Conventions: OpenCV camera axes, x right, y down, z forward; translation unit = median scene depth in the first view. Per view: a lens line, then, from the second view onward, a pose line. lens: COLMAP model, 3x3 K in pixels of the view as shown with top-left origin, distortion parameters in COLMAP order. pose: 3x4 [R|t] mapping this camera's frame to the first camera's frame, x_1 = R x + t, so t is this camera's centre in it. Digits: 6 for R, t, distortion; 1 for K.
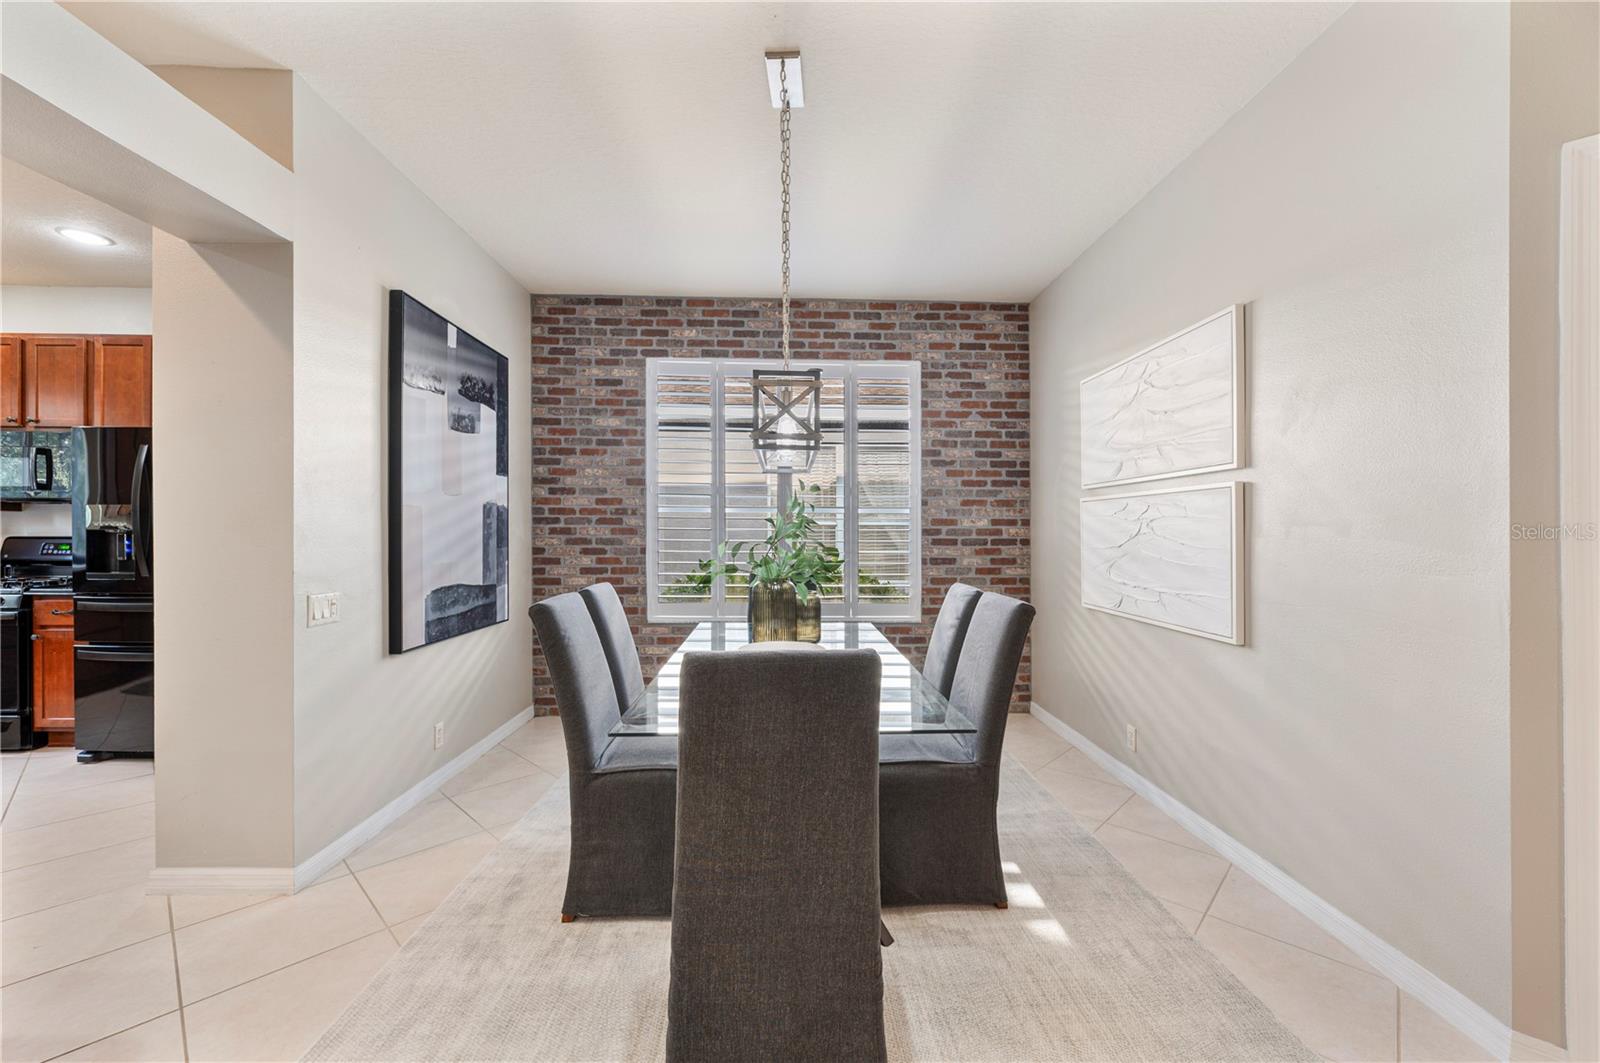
lens RADIAL K [[629.3, 0, 805.3], [0, 629.3, 536.0], [0, 0, 1]] dist [-0.000712, -0.000351]
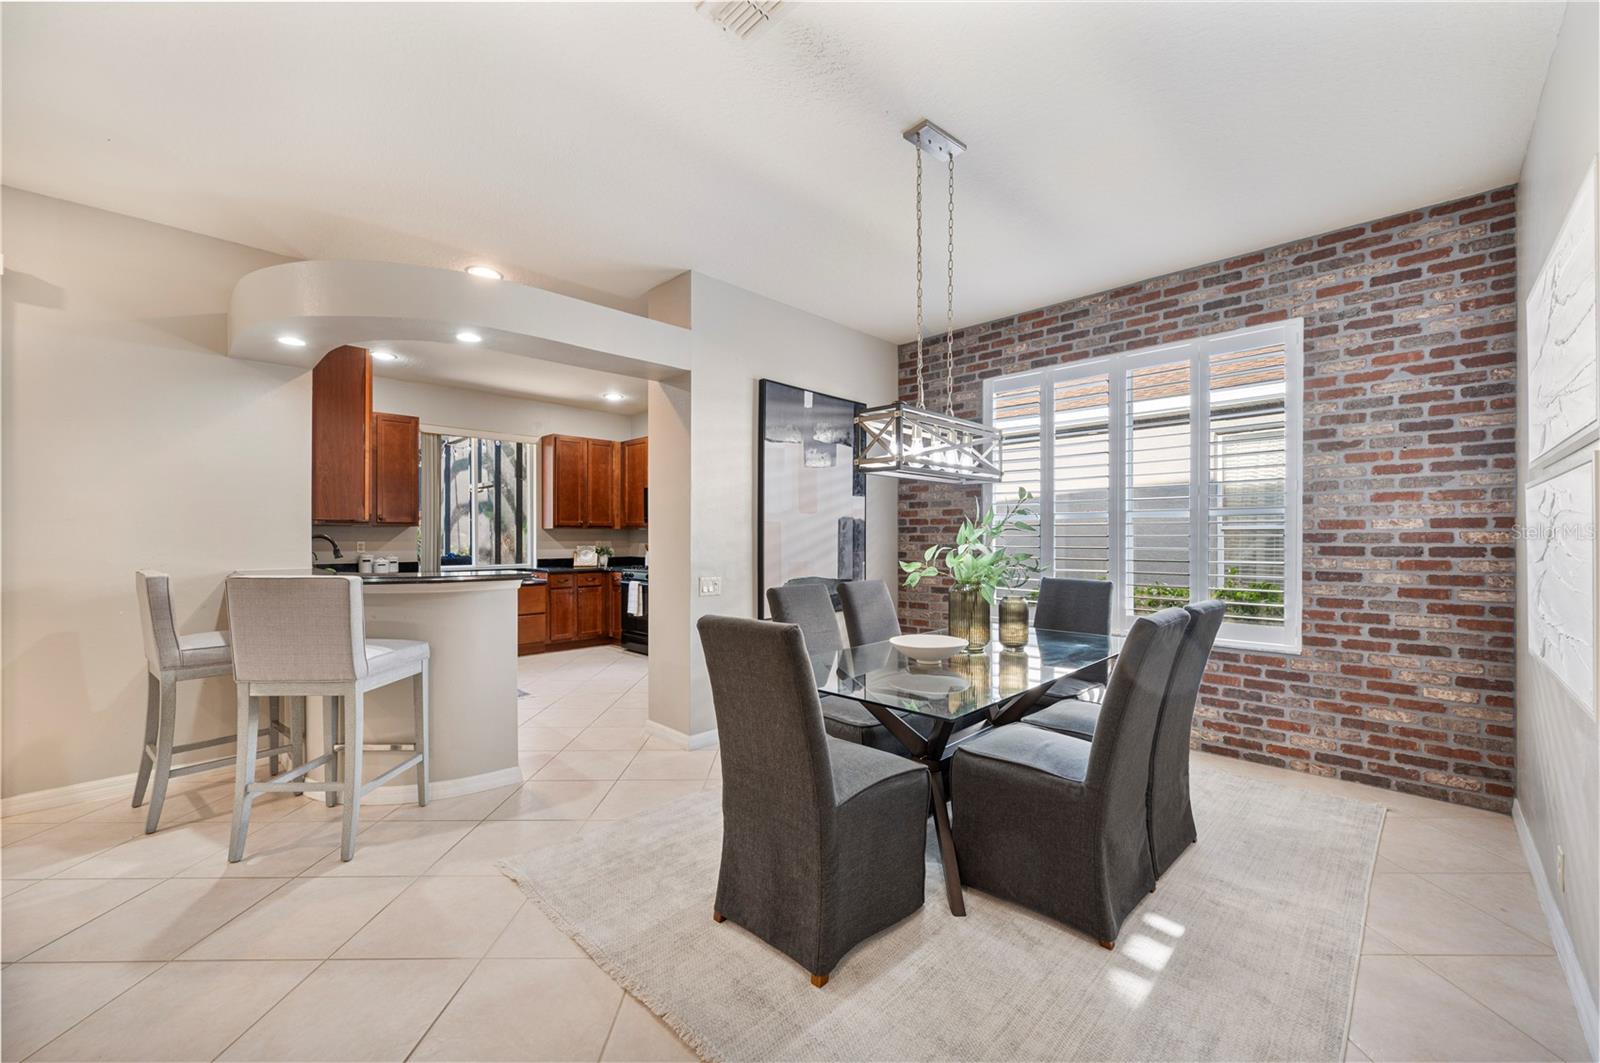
lens RADIAL K [[630.6, 0, 802.5], [0, 630.6, 541.1], [0, 0, 1]] dist [-0.001350, -0.000177]
pose [[0.685287, -0.001225, -0.728272, 0.329182], [-0.001172, 0.999995, -0.002784, 0.000579], [0.728272, 0.002762, 0.685282, 0.022058]]
